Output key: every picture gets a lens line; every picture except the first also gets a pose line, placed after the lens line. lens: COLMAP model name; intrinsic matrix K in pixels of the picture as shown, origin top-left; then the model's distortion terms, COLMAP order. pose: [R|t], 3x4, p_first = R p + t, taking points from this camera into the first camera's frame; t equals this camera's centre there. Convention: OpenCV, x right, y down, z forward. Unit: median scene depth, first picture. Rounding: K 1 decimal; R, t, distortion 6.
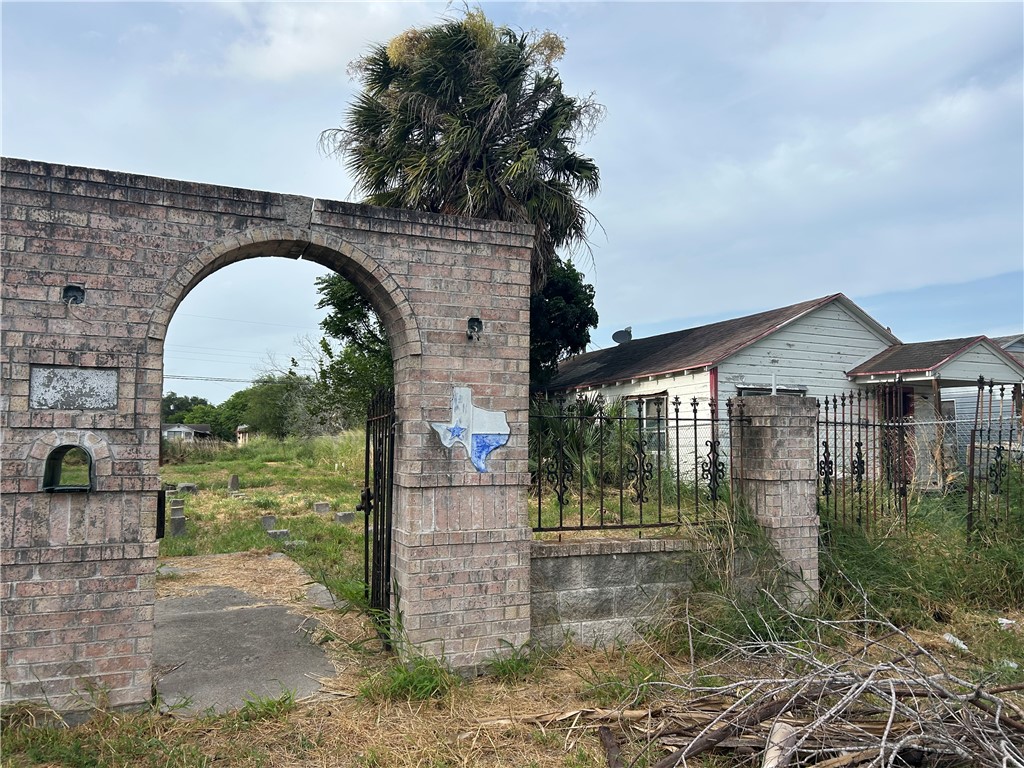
lens RADIAL K [[773.6, 0, 512.0], [0, 773.6, 389.3], [0, 0, 1]] dist [0.061796, -0.070334]
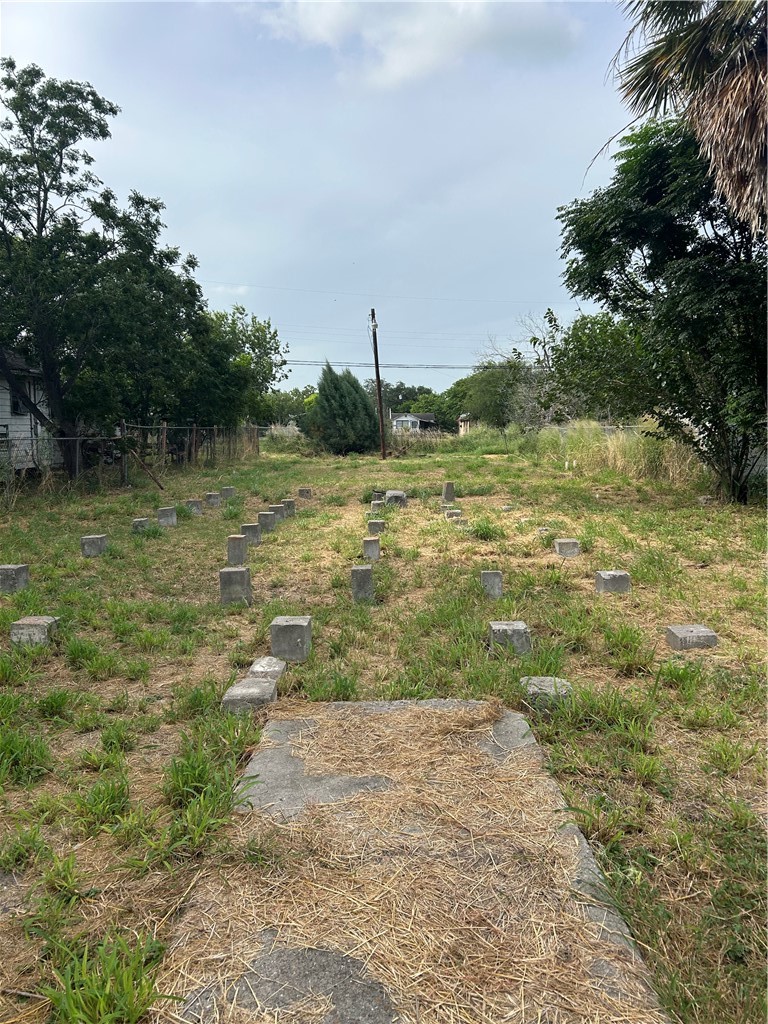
lens RADIAL K [[774.5, 0, 375.2], [0, 774.5, 514.2], [0, 0, 1]] dist [0.069949, -0.085736]
pose [[0.901707, 0.046217, -0.429870, -0.335465], [0.030203, 0.985107, 0.169269, 0.018500], [0.431291, -0.165614, 0.886882, 1.060203]]
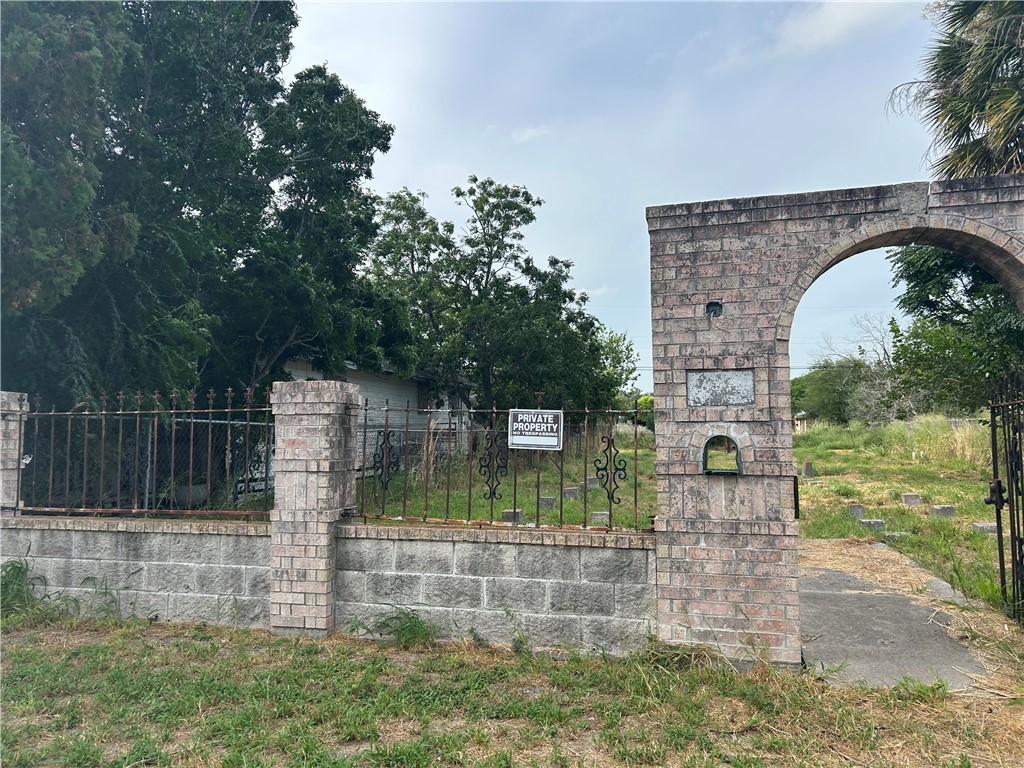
lens RADIAL K [[774.9, 0, 507.3], [0, 774.9, 386.5], [0, 0, 1]] dist [0.061574, -0.068073]
pose [[0.771916, -0.048270, -0.633889, -0.048746], [0.056427, 0.998380, -0.007312, -0.010715], [0.633215, -0.030124, 0.773389, -0.099688]]
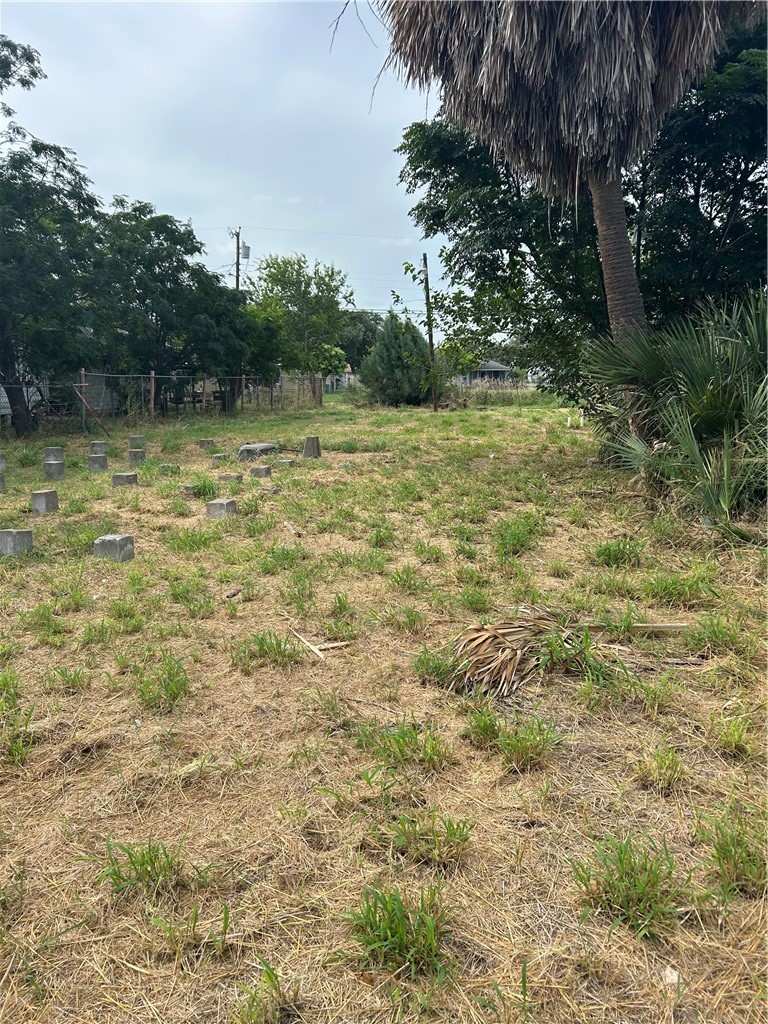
lens RADIAL K [[774.9, 0, 378.5], [0, 774.9, 507.7], [0, 0, 1]] dist [0.061574, -0.068073]
pose [[0.787231, 0.103978, -0.607829, 0.689959], [0.036727, 0.976027, 0.214530, 0.073919], [0.615563, -0.191209, 0.764540, 1.883179]]
